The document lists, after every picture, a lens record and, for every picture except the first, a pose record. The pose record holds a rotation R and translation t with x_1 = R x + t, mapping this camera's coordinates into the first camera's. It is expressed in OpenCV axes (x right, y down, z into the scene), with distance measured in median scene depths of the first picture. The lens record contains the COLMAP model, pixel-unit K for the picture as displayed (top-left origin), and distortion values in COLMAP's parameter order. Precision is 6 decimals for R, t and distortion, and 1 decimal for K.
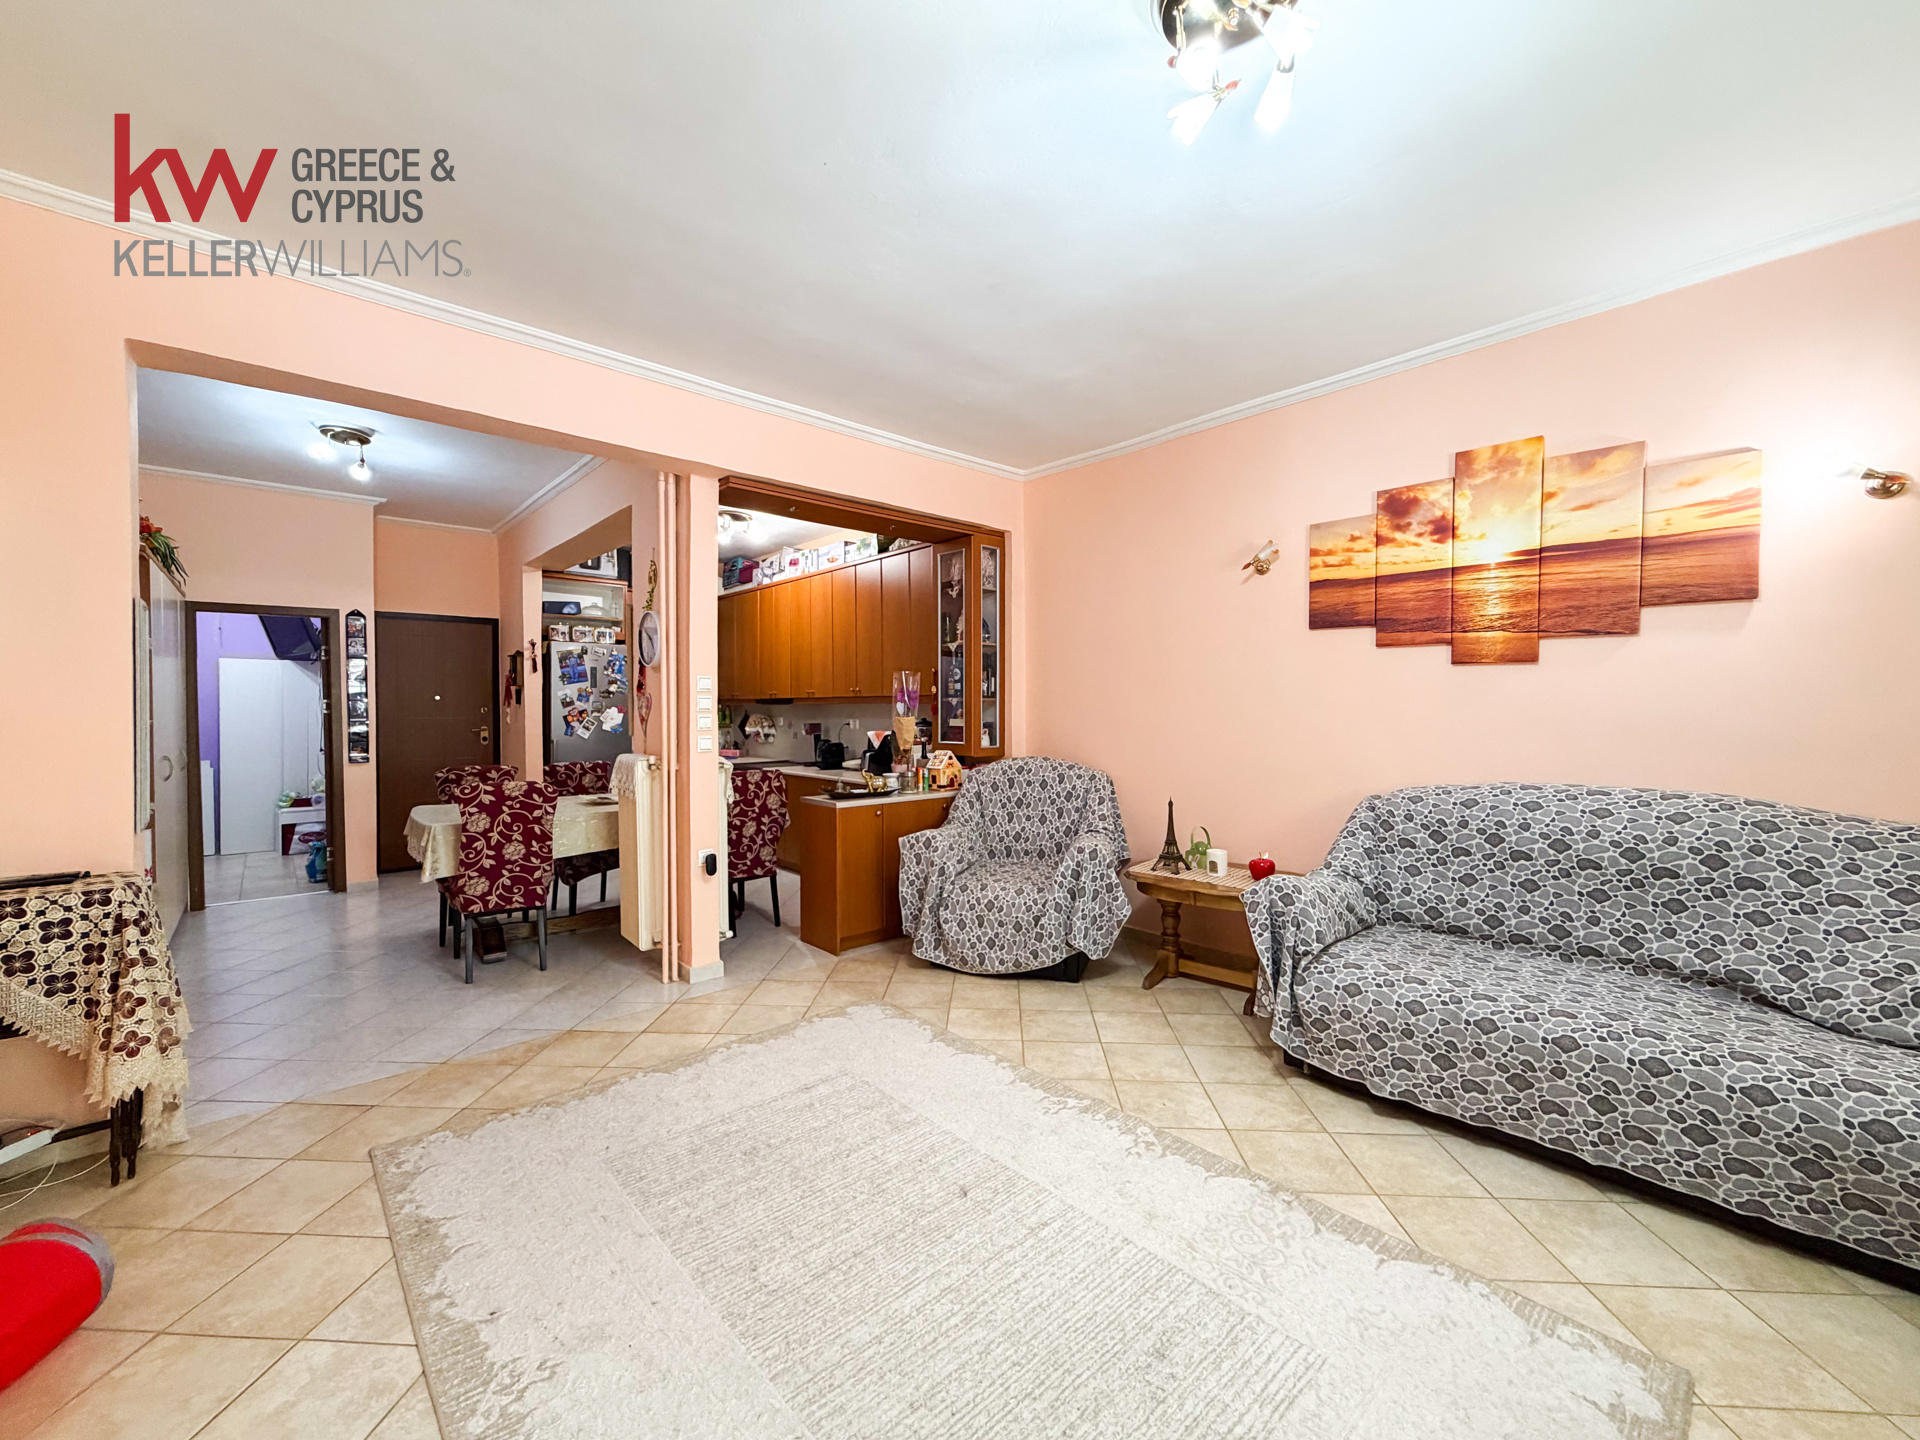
lens RADIAL K [[774.1, 0, 956.9], [0, 774.1, 721.5], [0, 0, 1]] dist [-0.000761, 0.000302]
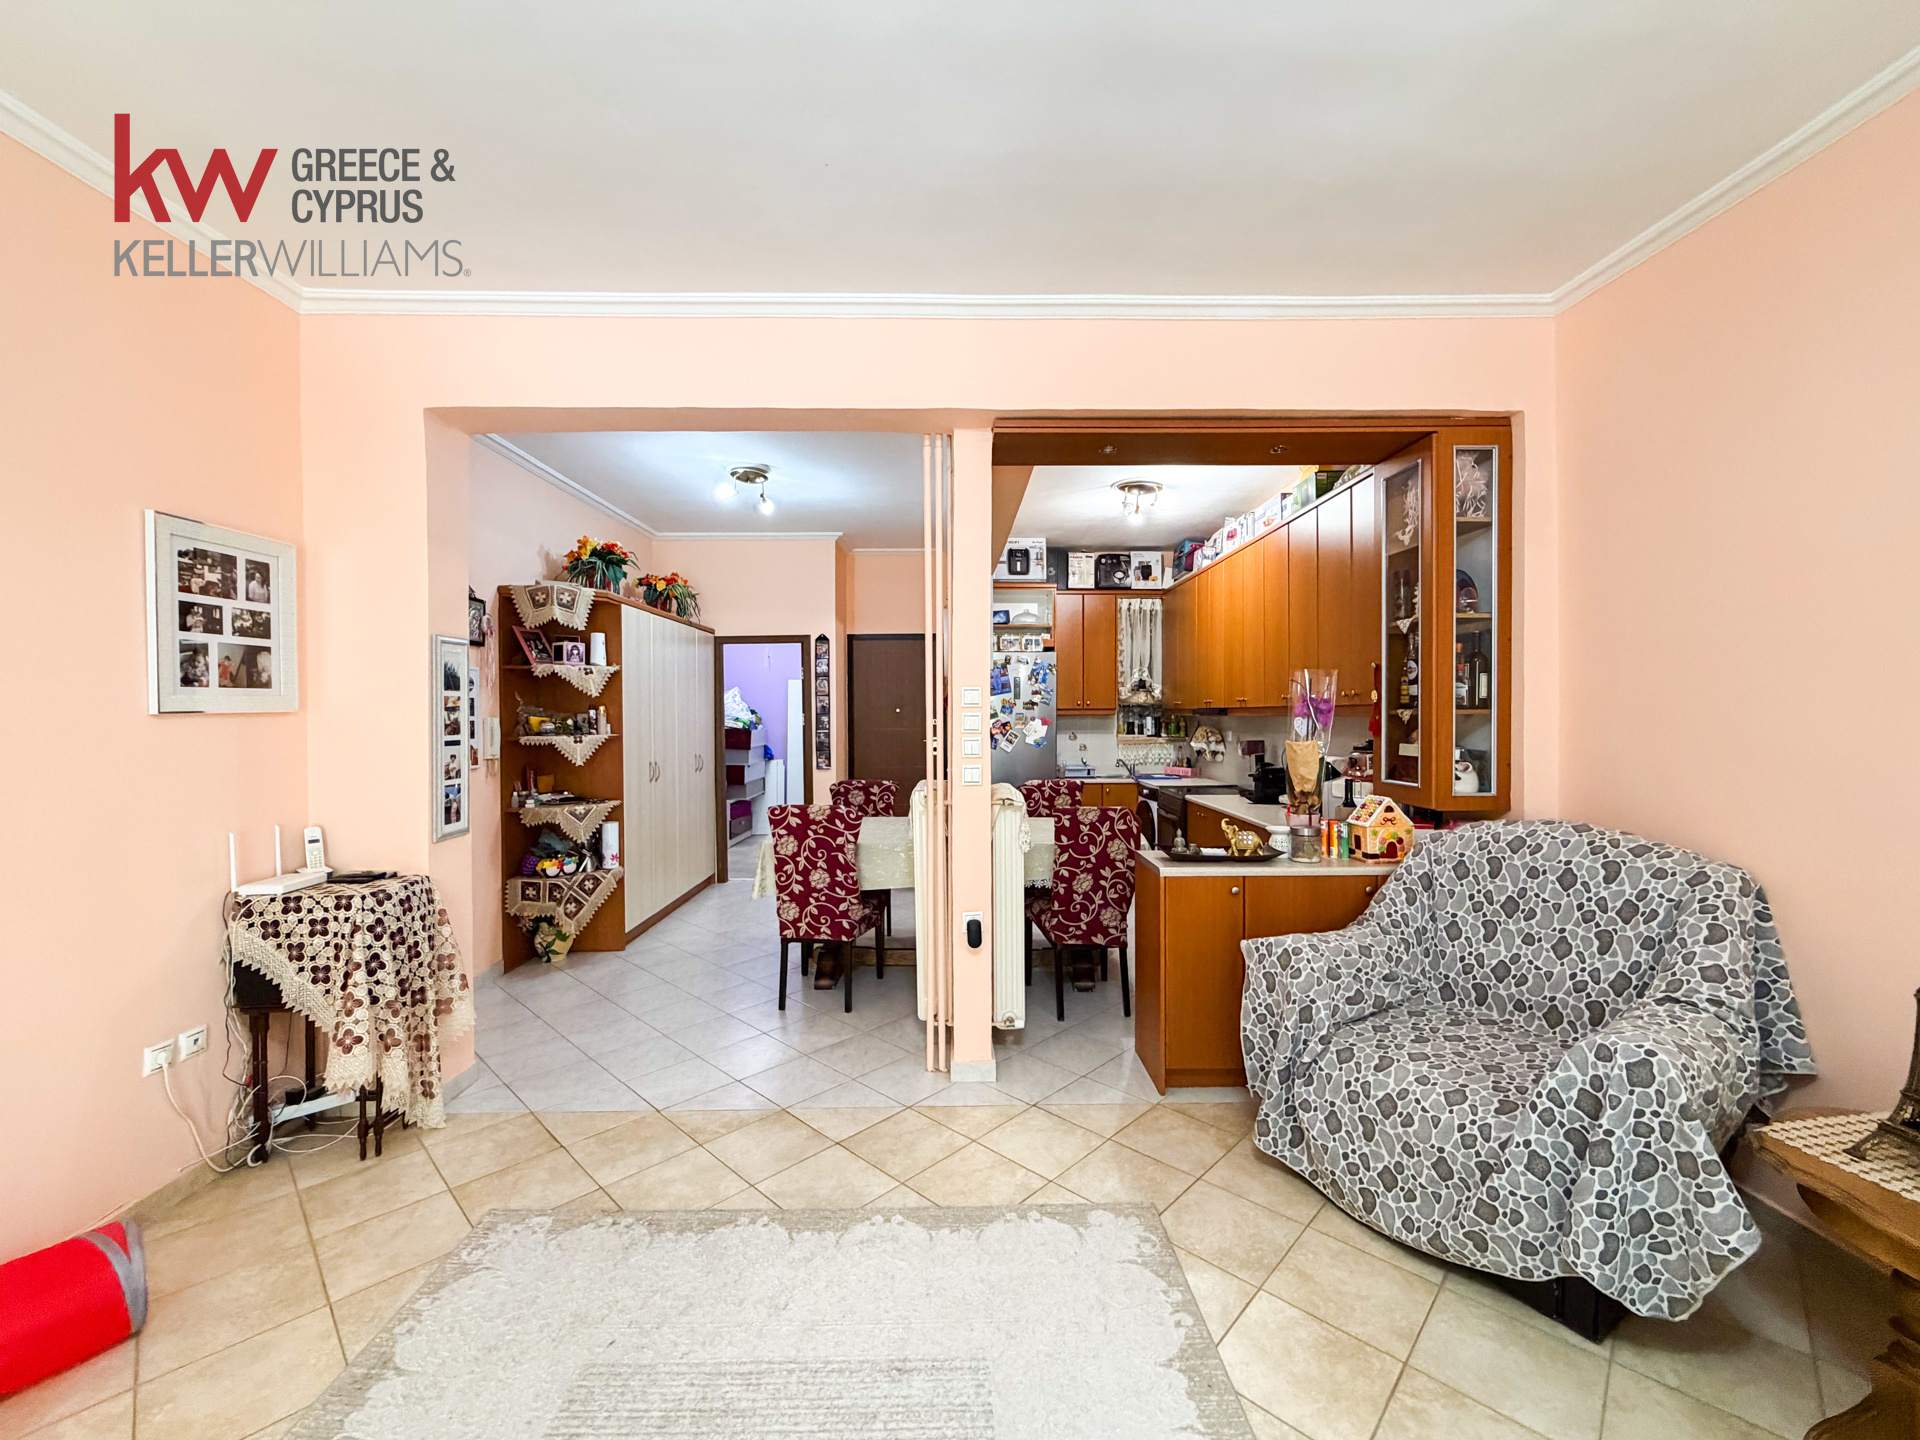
lens RADIAL K [[774.1, 0, 953.7], [0, 774.1, 719.6], [0, 0, 1]] dist [-0.000761, 0.000302]
pose [[0.753398, 0.002284, -0.657561, 0.161472], [-0.007058, 0.999964, -0.004613, -0.021646], [0.657527, 0.008117, 0.753387, 0.390104]]
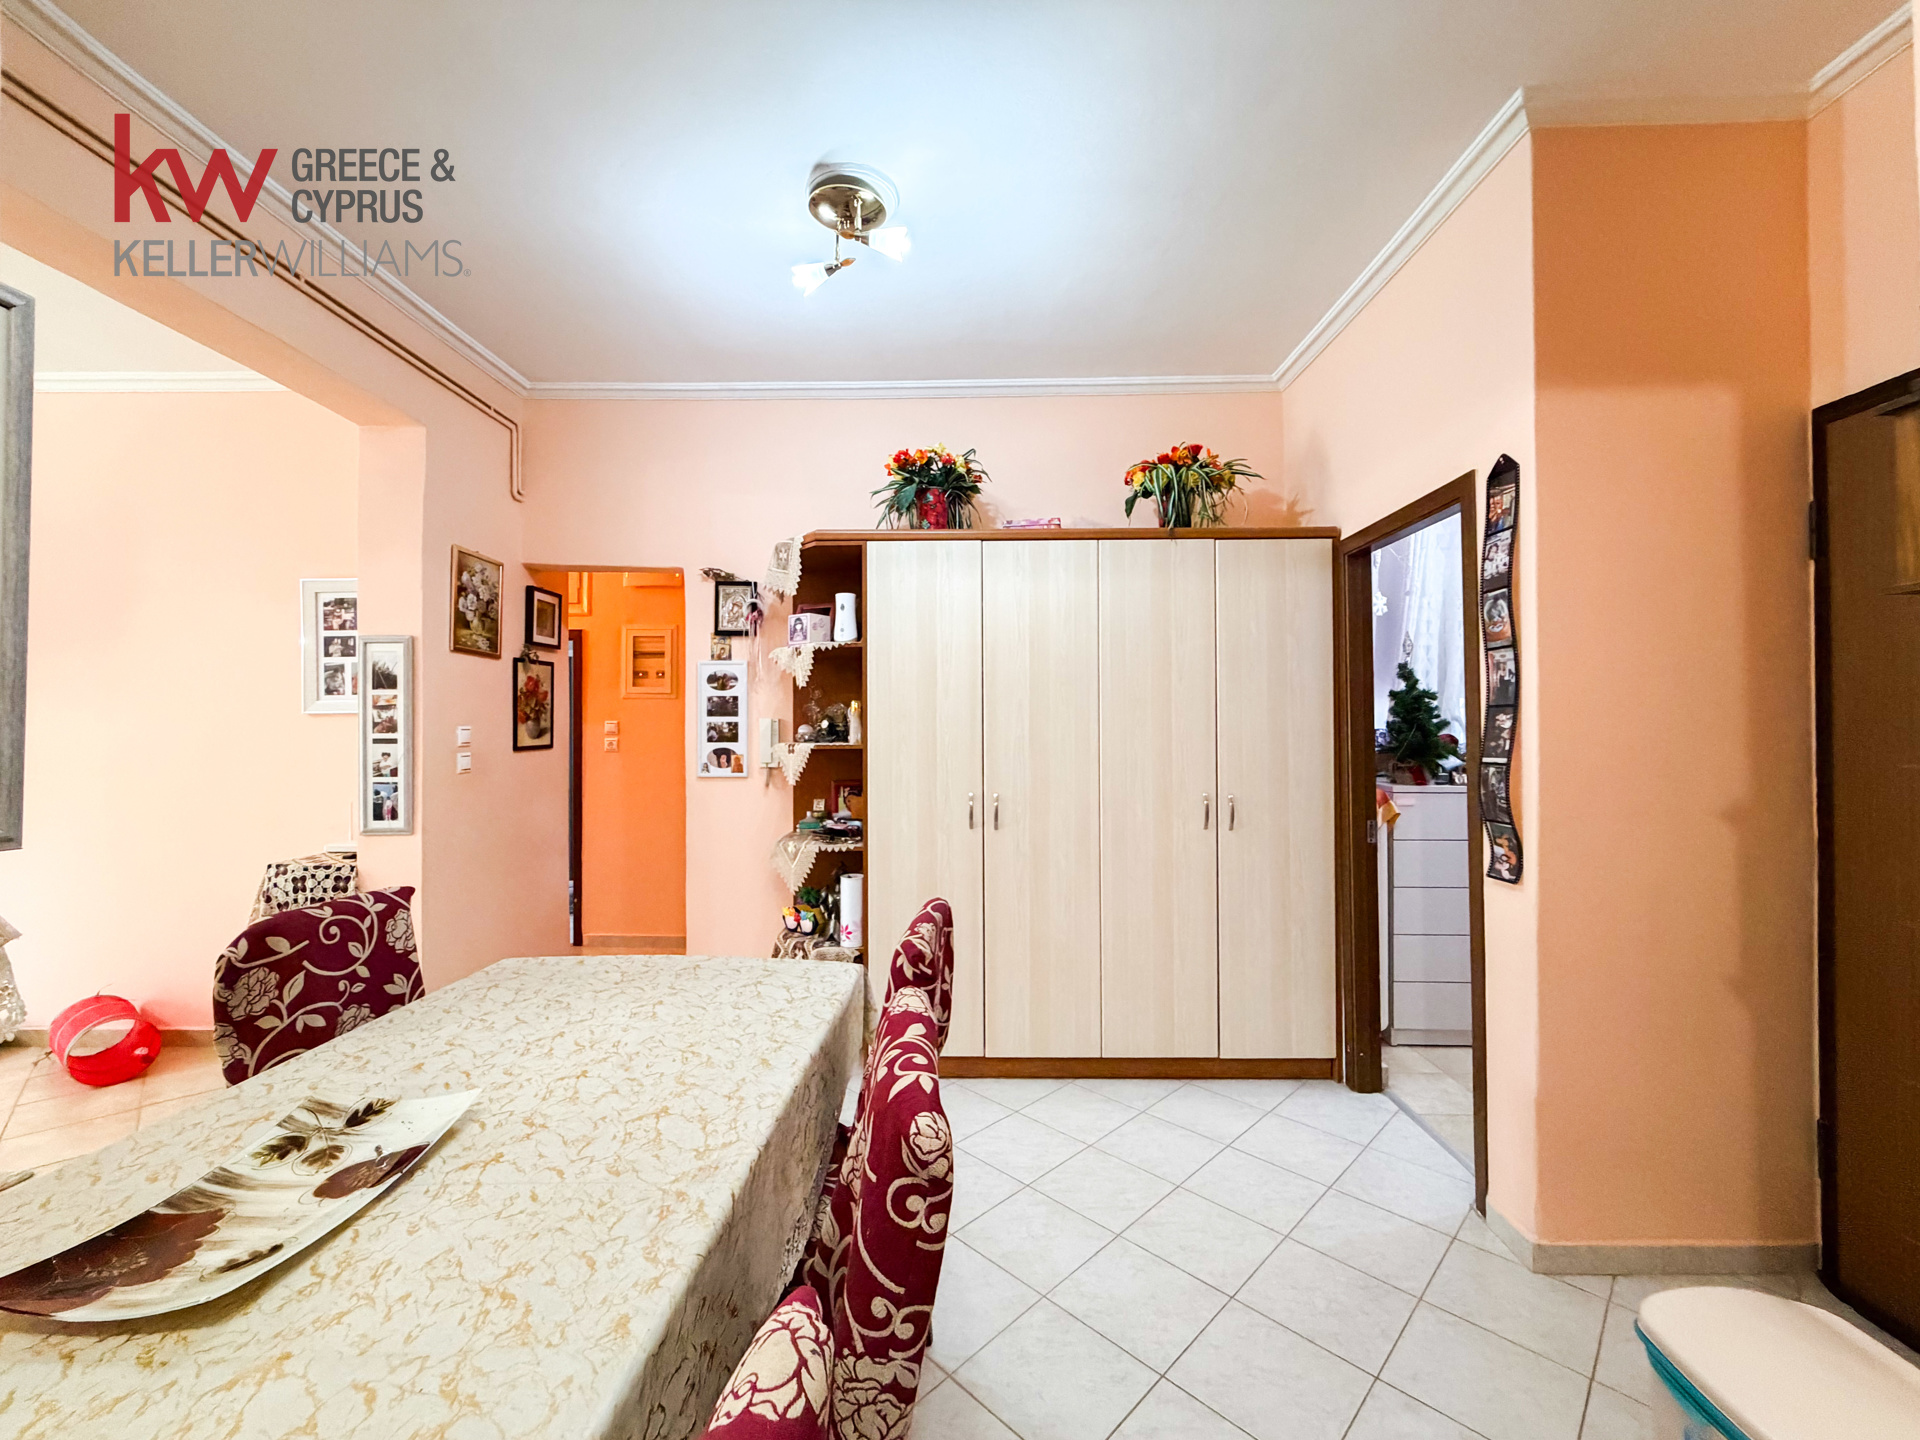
lens RADIAL K [[774.1, 0, 960.9], [0, 774.1, 721.8], [0, 0, 1]] dist [-0.000761, 0.000302]
pose [[-0.669553, -0.004535, -0.742751, -0.477559], [-0.009940, 0.999947, 0.002855, -0.025194], [0.742698, 0.009295, -0.669562, 1.502589]]
